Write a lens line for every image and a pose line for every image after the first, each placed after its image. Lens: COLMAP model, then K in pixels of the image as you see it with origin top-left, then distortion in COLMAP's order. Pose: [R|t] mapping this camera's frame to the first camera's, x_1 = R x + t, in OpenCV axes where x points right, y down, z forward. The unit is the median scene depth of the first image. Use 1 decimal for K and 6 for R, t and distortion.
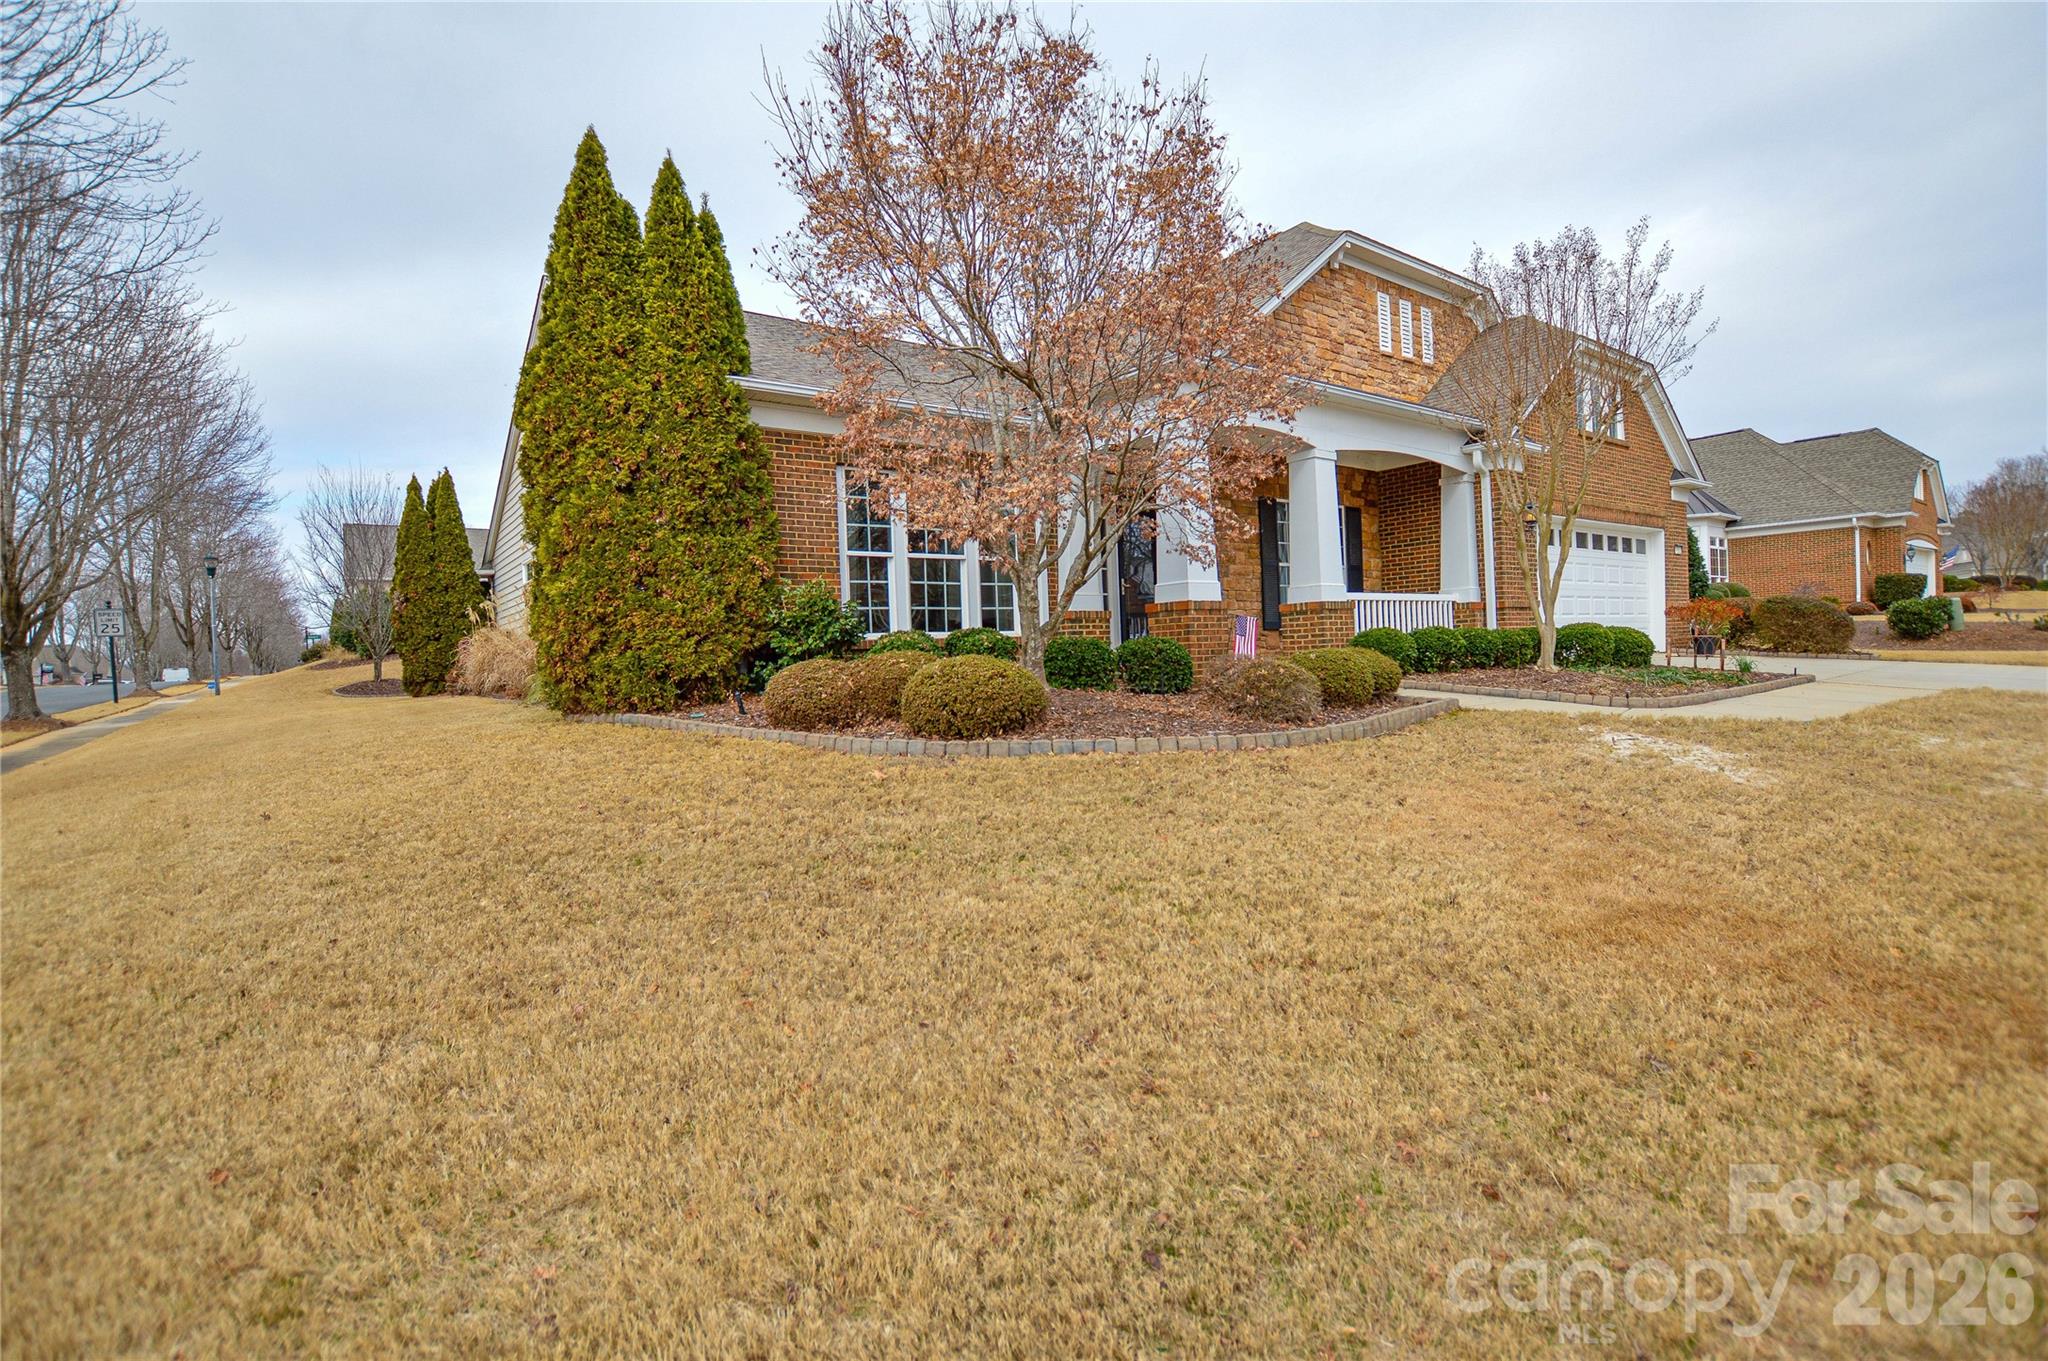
lens RADIAL K [[923.8, 0, 1020.3], [0, 923.8, 679.9], [0, 0, 1]] dist [-0.029381, 0.000405]
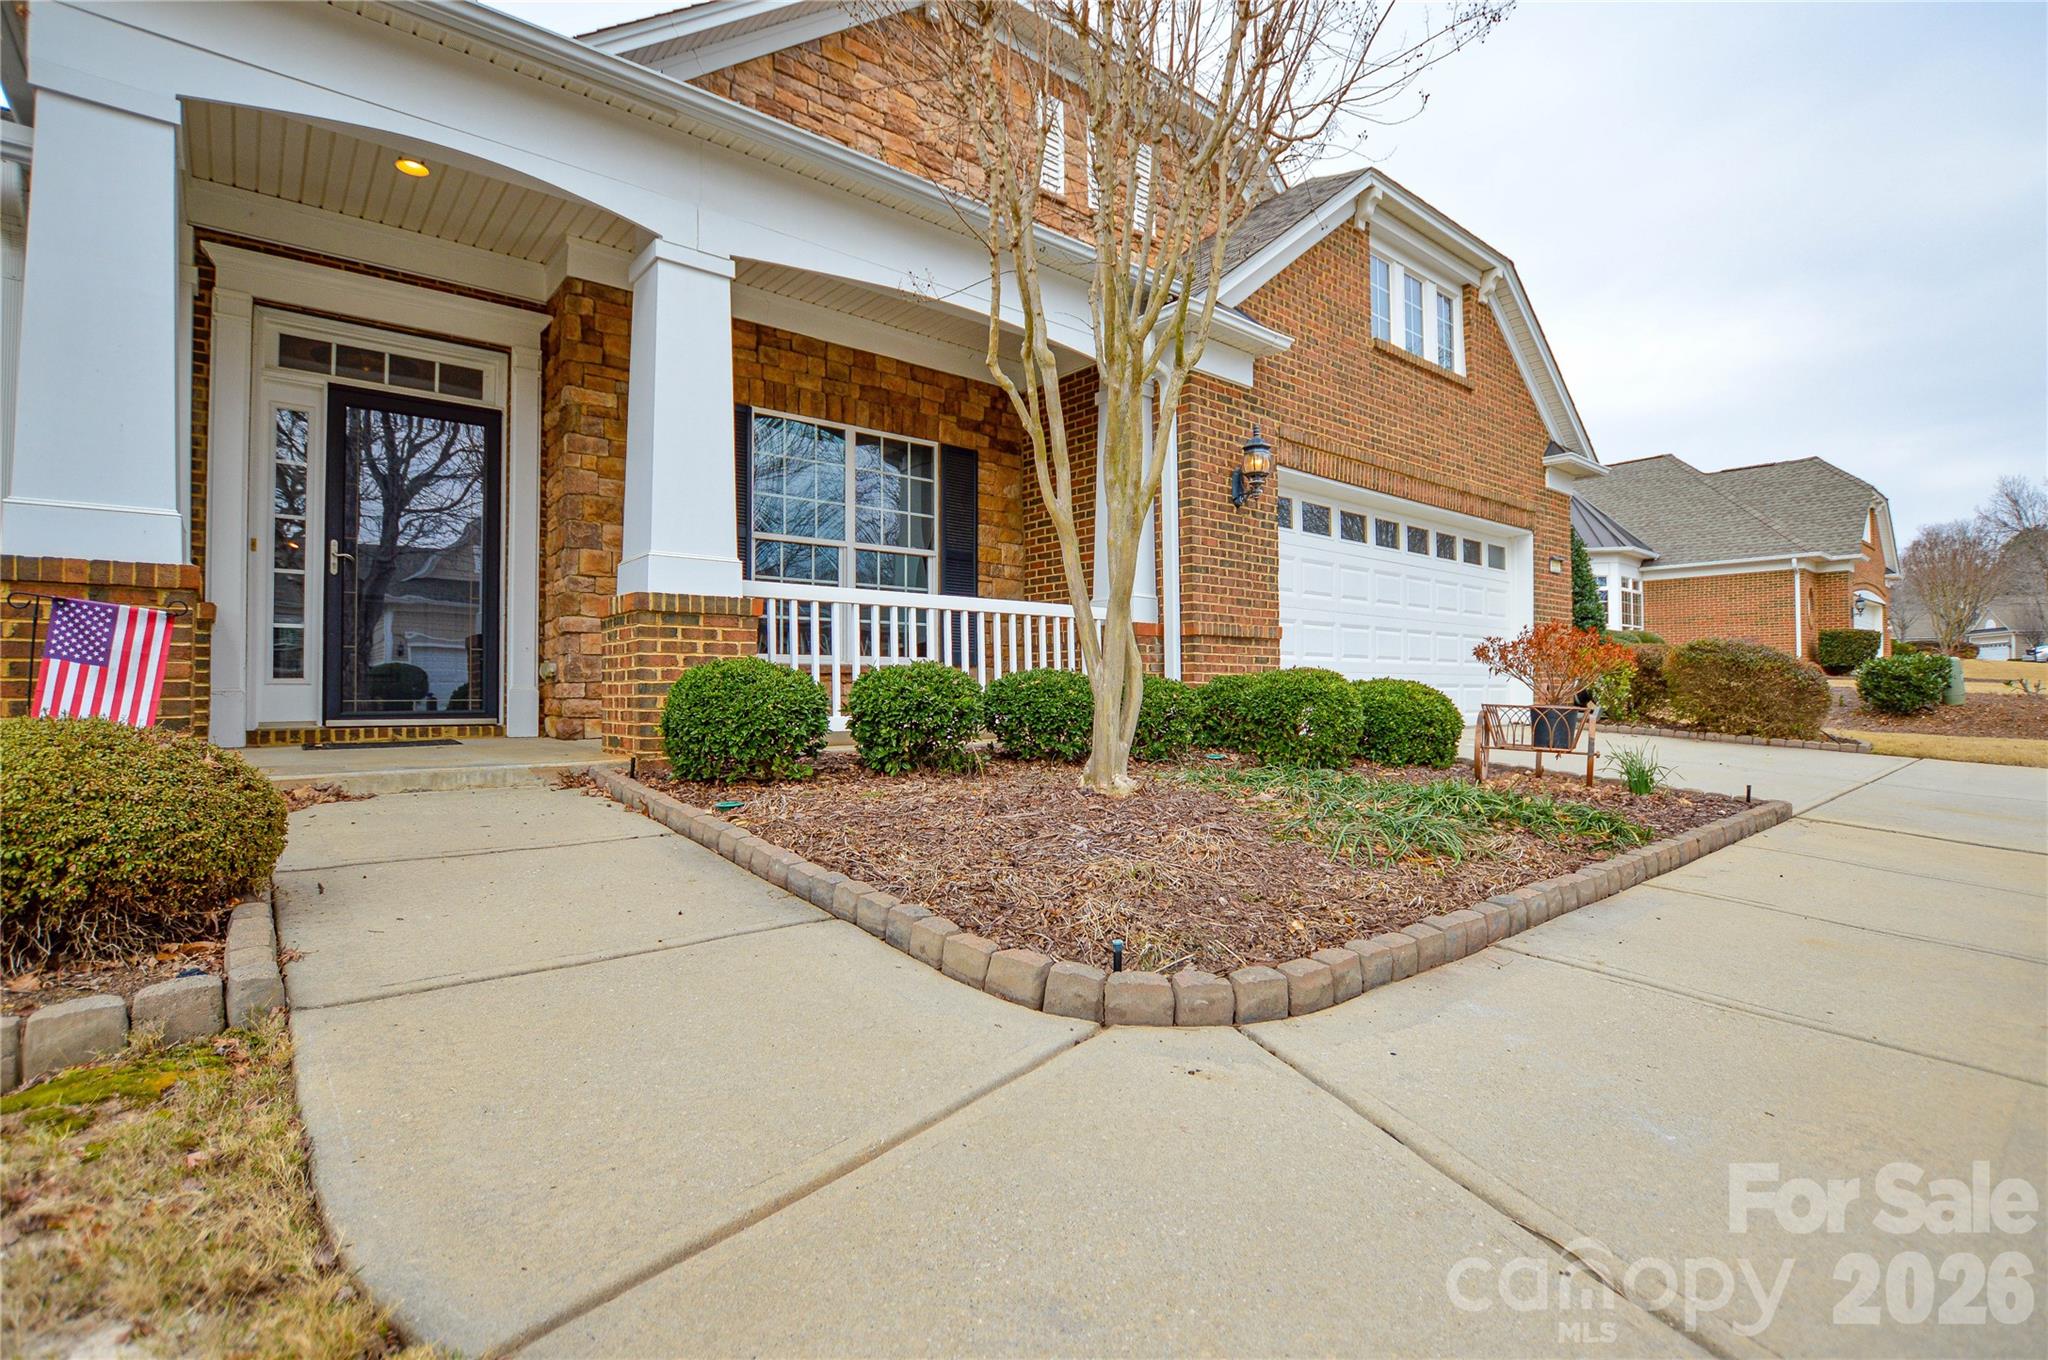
lens RADIAL K [[923.8, 0, 1020.3], [0, 923.8, 679.4], [0, 0, 1]] dist [-0.029381, 0.000405]
pose [[0.997821, 0.036811, 0.054758, 0.309150], [-0.034506, 0.998502, -0.042460, -0.022016], [-0.056239, 0.040478, 0.997596, 0.374215]]
